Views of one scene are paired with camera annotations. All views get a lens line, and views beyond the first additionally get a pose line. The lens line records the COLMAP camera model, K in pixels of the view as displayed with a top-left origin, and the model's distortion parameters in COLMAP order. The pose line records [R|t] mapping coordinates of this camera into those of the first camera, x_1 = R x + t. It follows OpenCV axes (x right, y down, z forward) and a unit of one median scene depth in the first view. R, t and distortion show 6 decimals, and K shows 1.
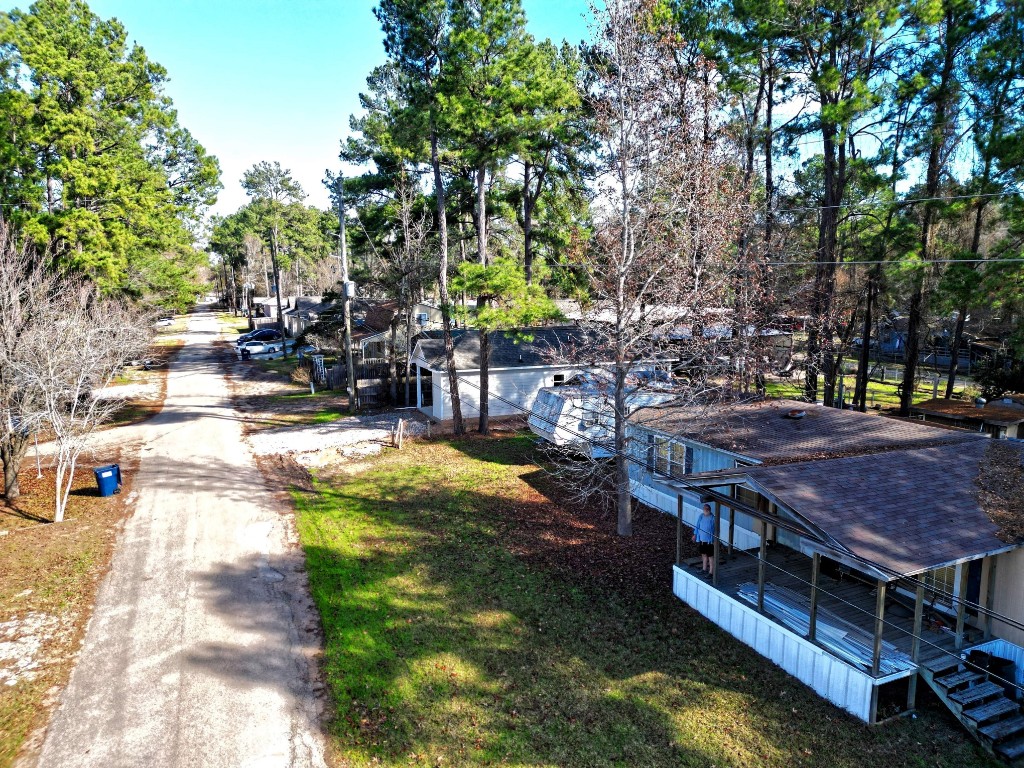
lens RADIAL K [[697.9, 0, 512.0], [0, 697.9, 384.0], [0, 0, 1]] dist [0.070148, -0.056415]
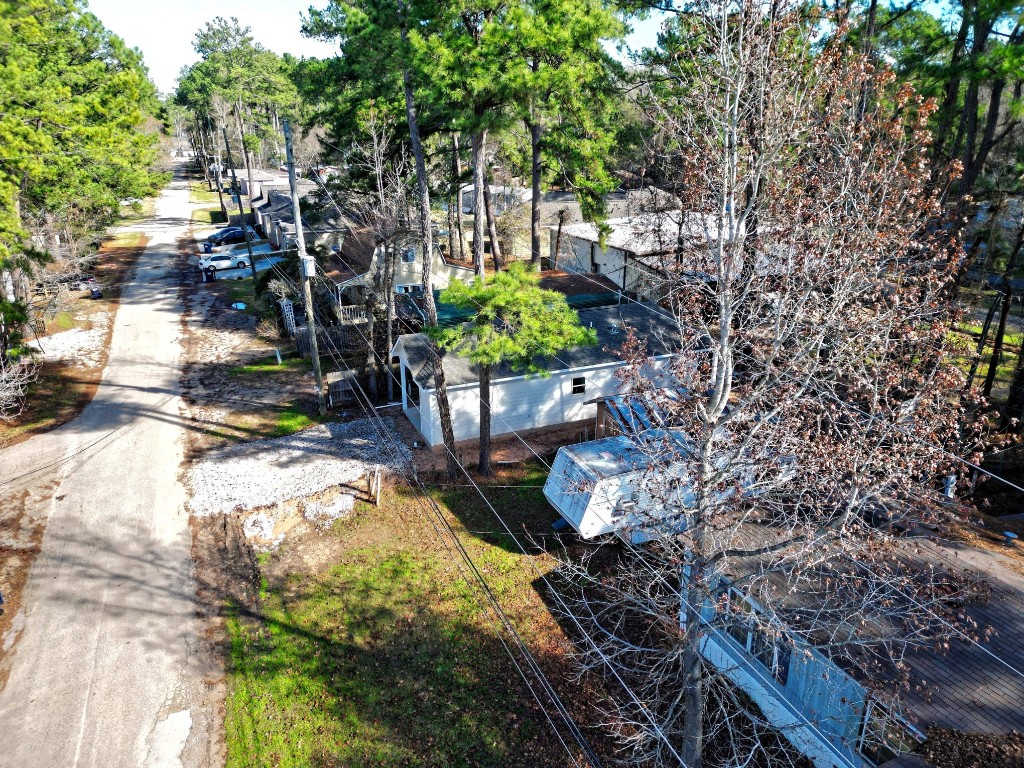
lens RADIAL K [[697.9, 0, 512.0], [0, 697.9, 384.0], [0, 0, 1]] dist [0.070148, -0.056415]
pose [[0.999998, -0.001918, -0.000823, -0.008631], [0.002047, 0.977916, 0.208988, -0.178816], [0.000404, -0.208990, 0.977918, 0.229946]]
